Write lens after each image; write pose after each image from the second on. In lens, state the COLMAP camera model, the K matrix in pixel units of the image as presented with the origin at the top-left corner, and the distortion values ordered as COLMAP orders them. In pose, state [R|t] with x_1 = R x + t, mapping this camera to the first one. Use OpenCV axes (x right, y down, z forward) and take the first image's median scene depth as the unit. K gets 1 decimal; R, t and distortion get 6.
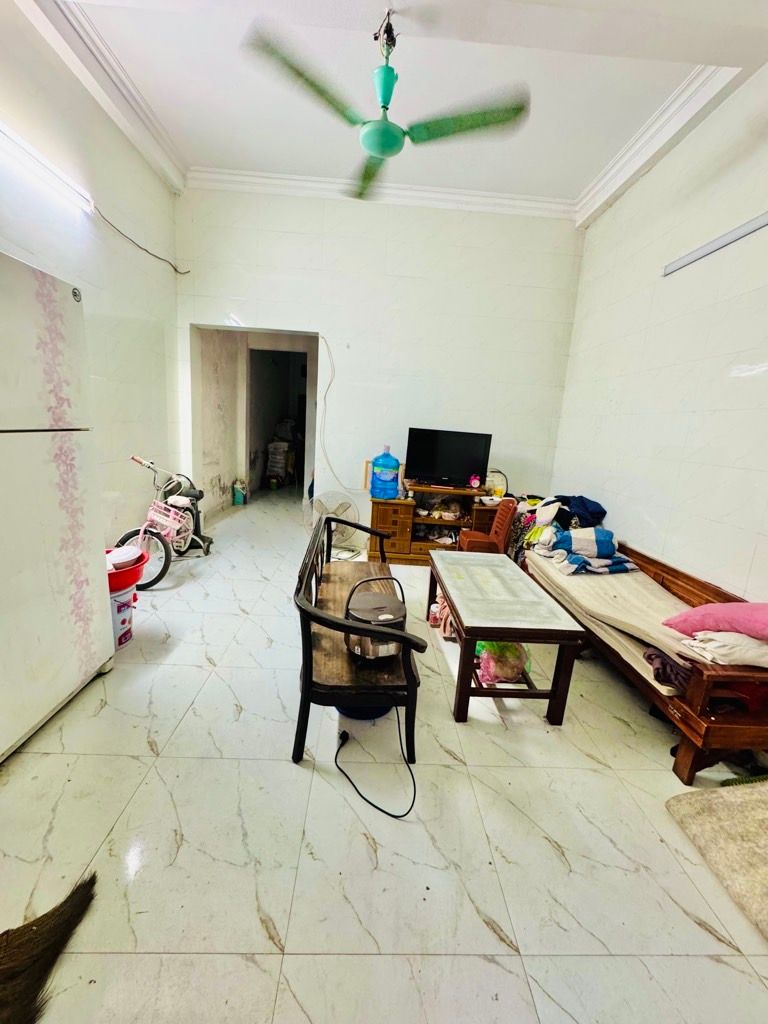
lens RADIAL K [[404.8, 0, 384.0], [0, 404.8, 512.0], [0, 0, 1]] dist [-0.045680, -0.000179]
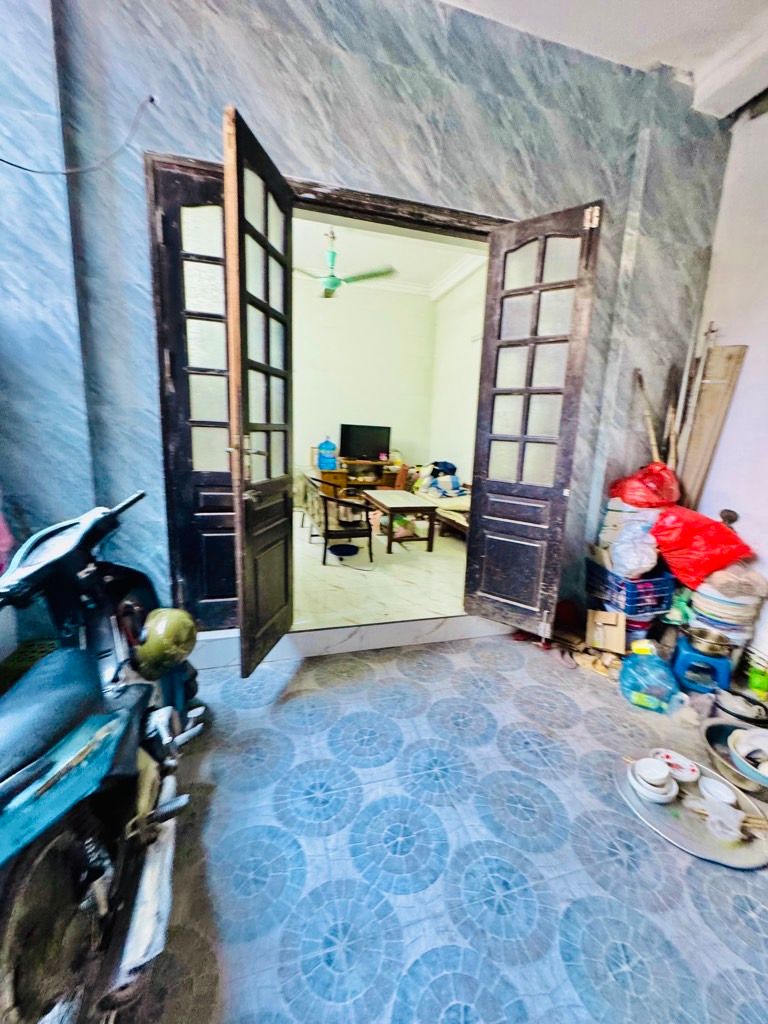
lens RADIAL K [[416.5, 0, 384.0], [0, 416.5, 512.0], [0, 0, 1]] dist [0.011414, 0.000073]
pose [[0.969525, -0.081230, 0.231132, -0.179573], [0.081376, 0.996644, 0.008922, 0.136416], [-0.231081, 0.010159, 0.972881, -0.636057]]
